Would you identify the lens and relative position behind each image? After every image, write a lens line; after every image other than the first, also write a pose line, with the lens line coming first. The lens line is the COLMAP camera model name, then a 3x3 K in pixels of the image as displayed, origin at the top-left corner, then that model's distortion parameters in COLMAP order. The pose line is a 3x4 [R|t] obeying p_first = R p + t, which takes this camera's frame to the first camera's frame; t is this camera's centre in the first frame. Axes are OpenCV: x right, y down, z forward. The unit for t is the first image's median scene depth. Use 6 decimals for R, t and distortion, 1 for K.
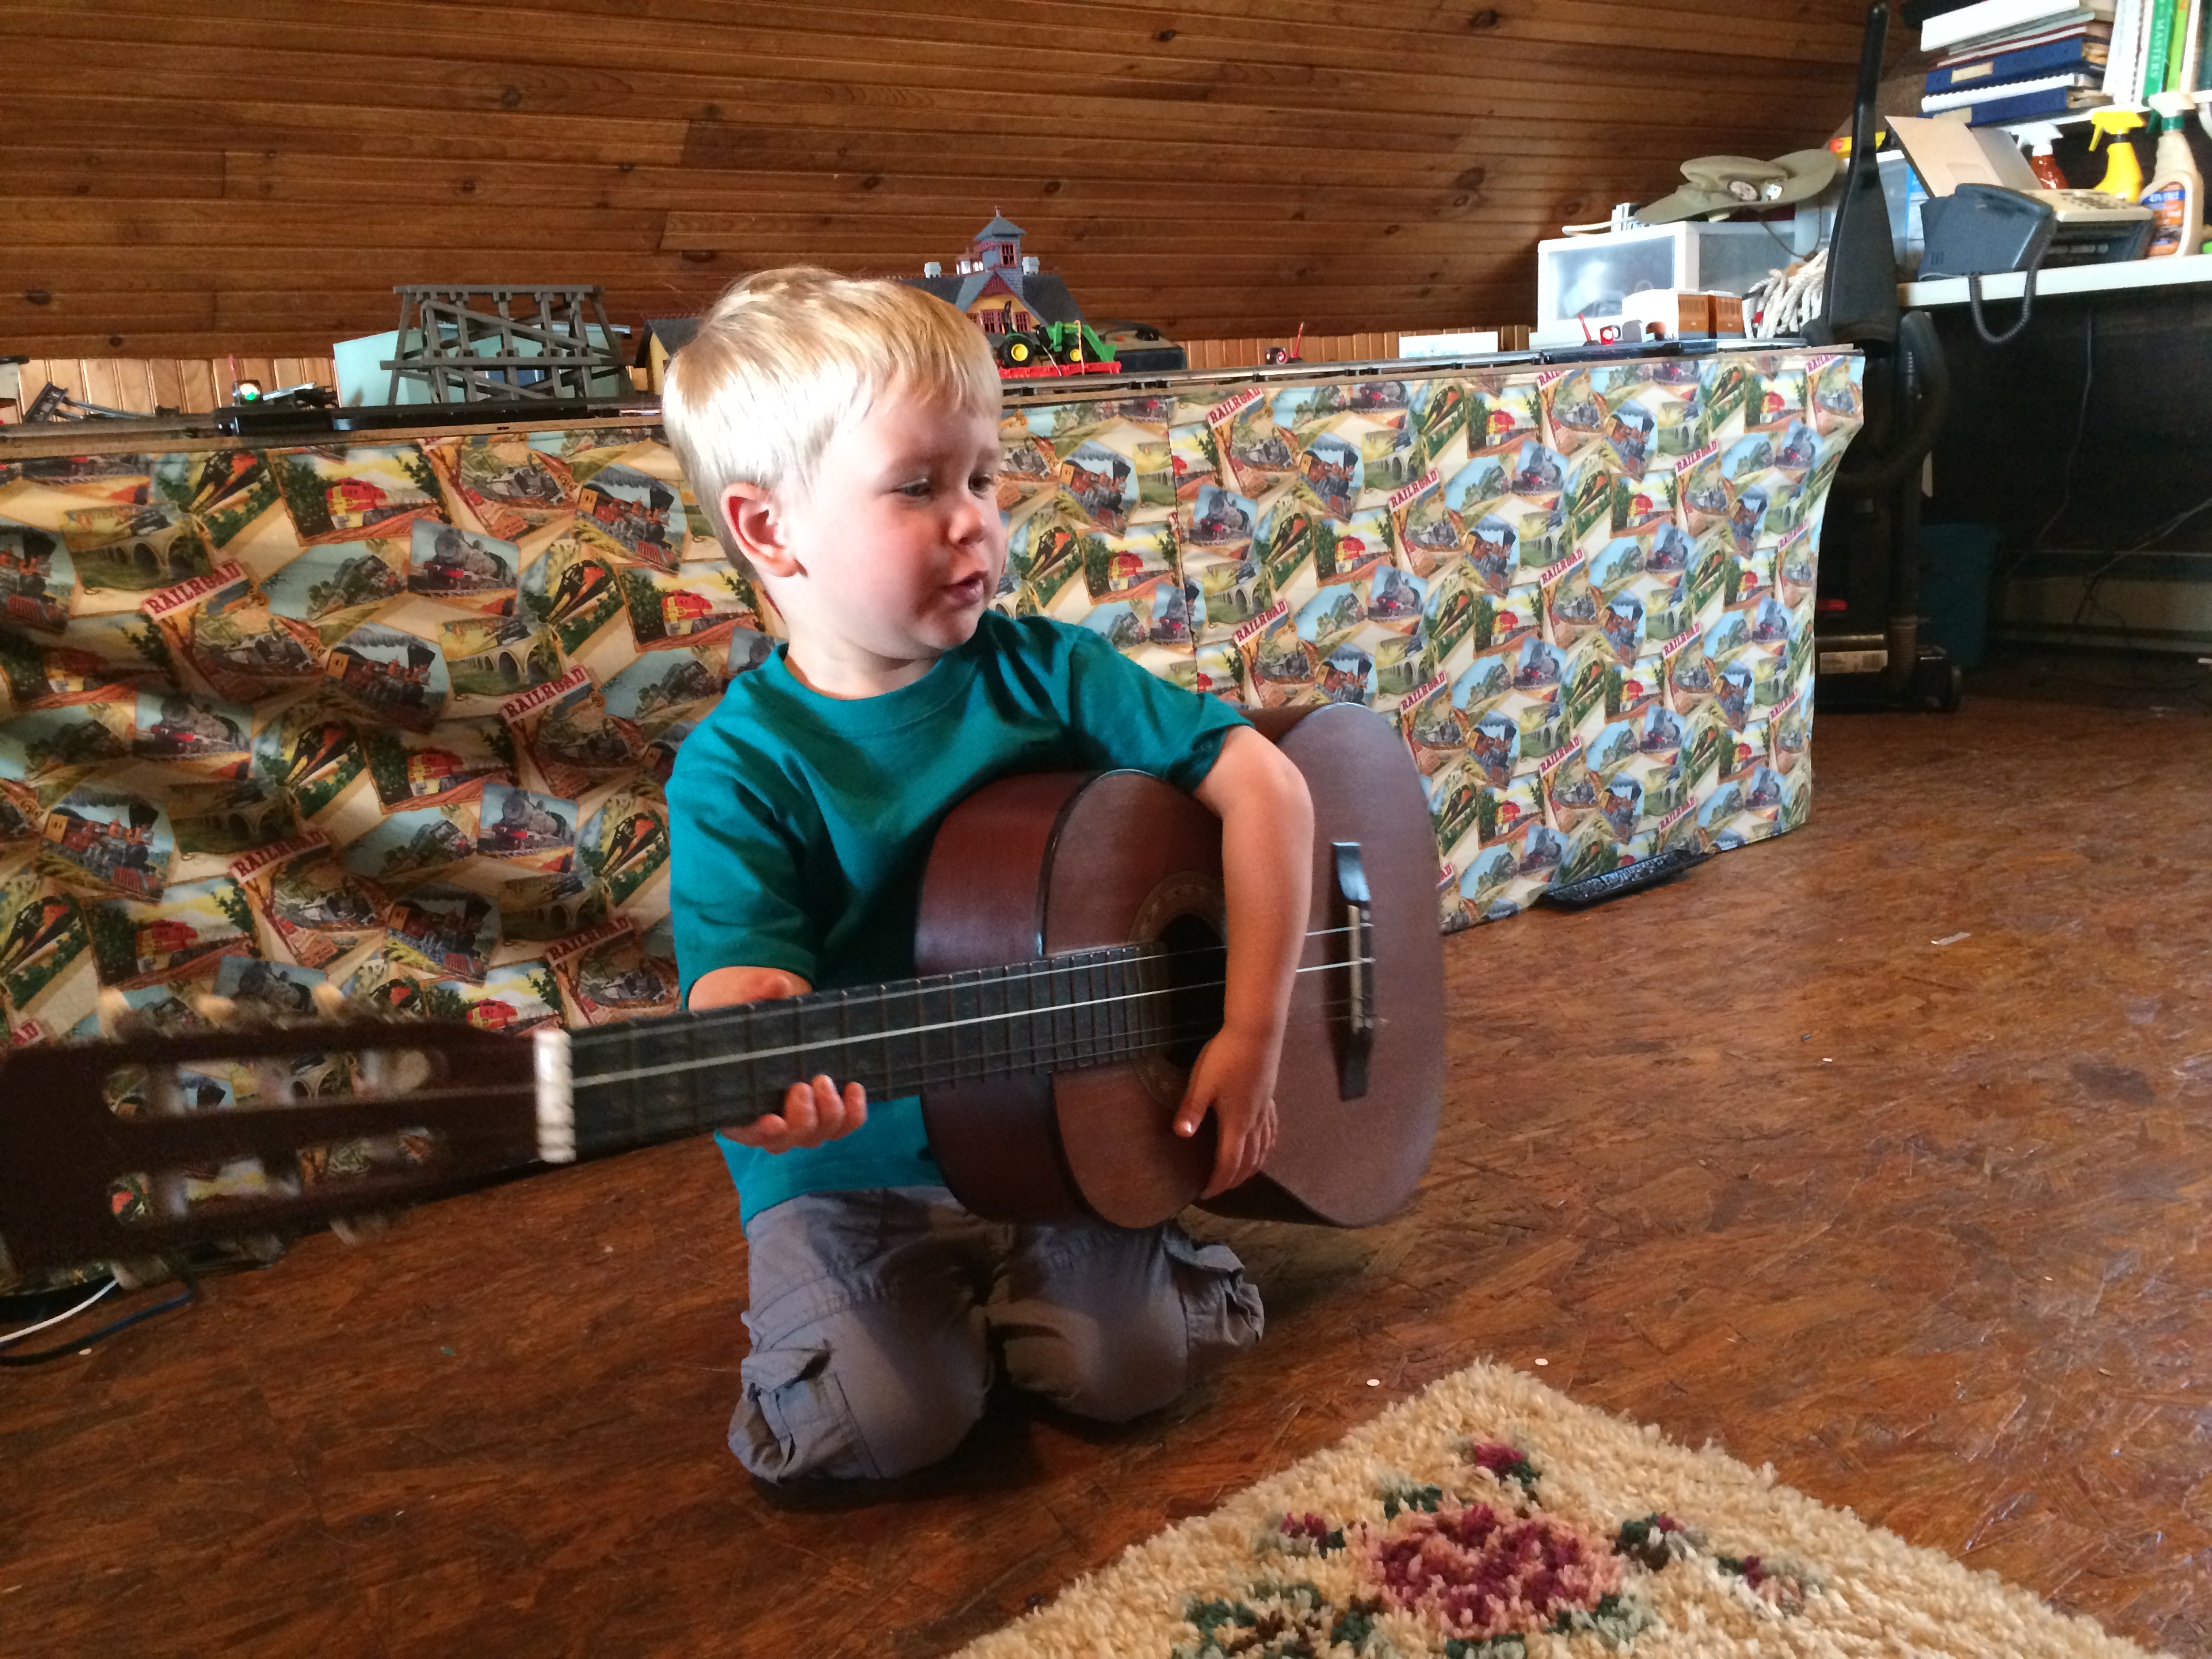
lens RADIAL K [[1890.1, 0, 1093.5], [0, 1890.1, 834.4], [0, 0, 1]] dist [0.074842, -0.112142]
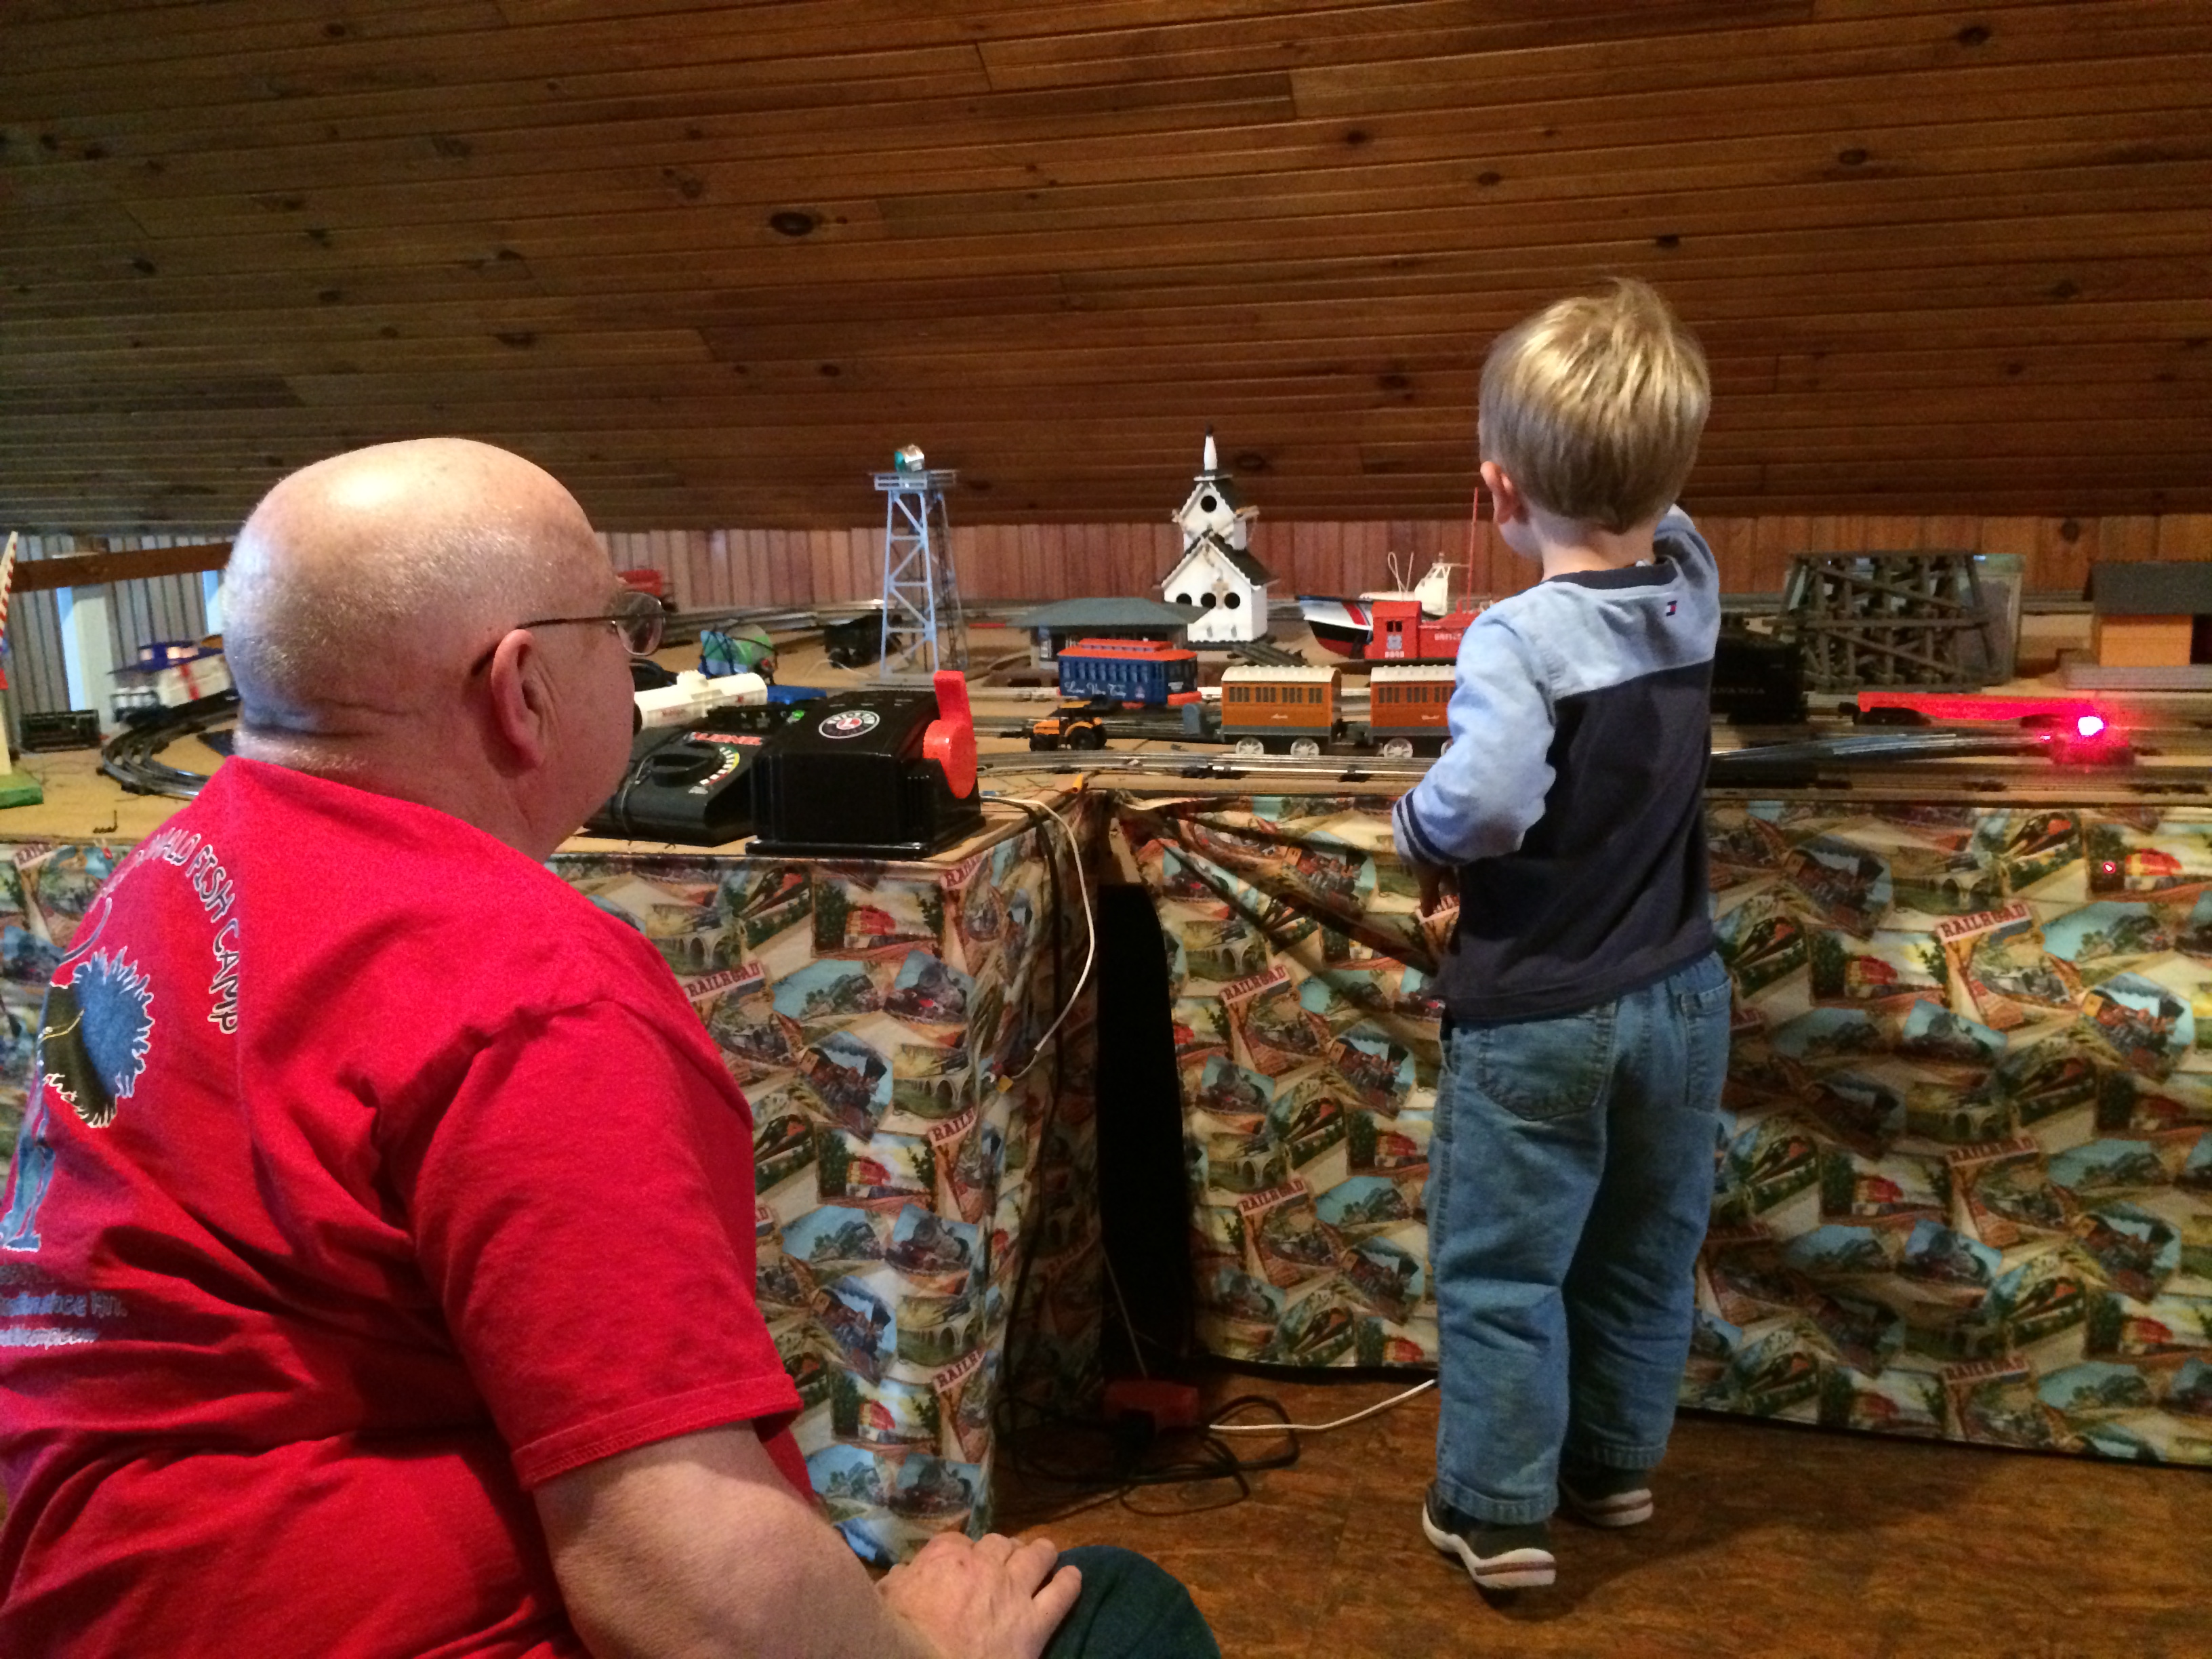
lens RADIAL K [[1890.1, 0, 1137.4], [0, 1890.1, 845.9], [0, 0, 1]] dist [0.074842, -0.112142]
pose [[0.650639, 0.208974, -0.730067, 0.250307], [-0.164742, 0.977338, 0.132934, -0.232248], [0.741302, 0.033780, 0.670321, -0.021038]]
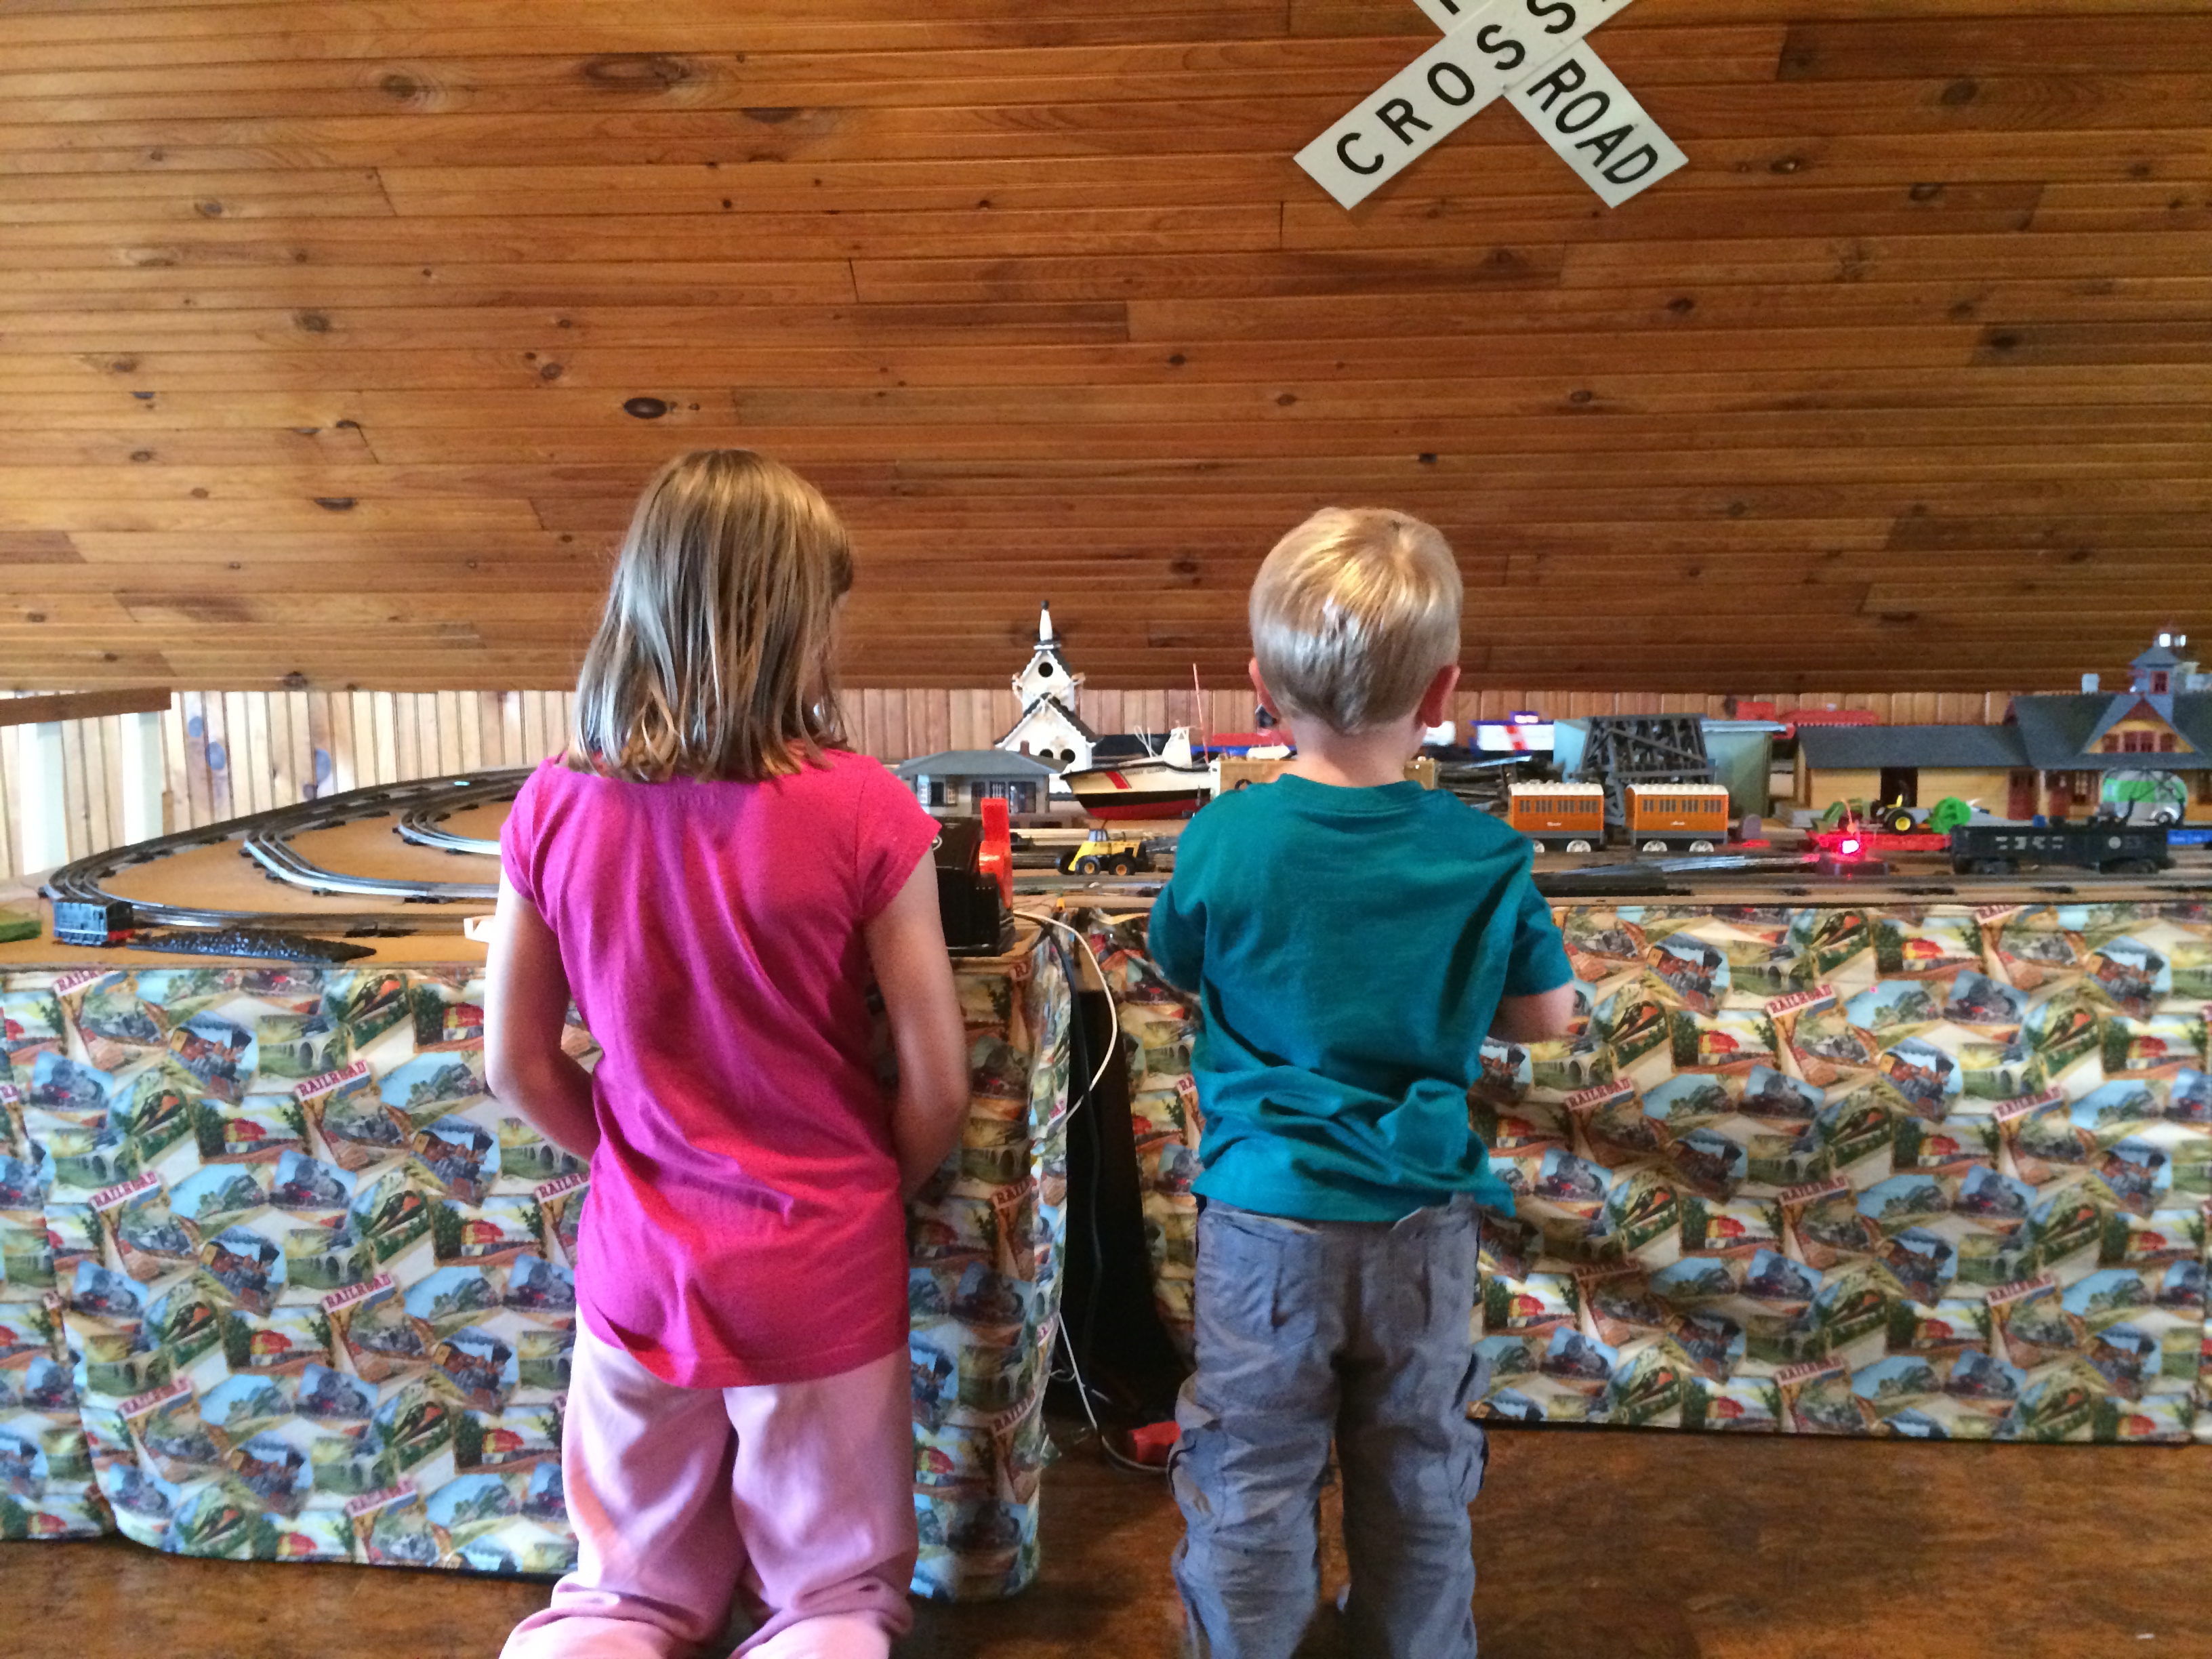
lens RADIAL K [[1890.1, 0, 1116.2], [0, 1890.1, 847.9], [0, 0, 1]] dist [0.074842, -0.112142]
pose [[0.795482, 0.135636, -0.590602, 0.189500], [-0.164681, 0.986336, 0.004710, -0.168539], [0.583171, 0.093514, 0.806949, -0.283502]]
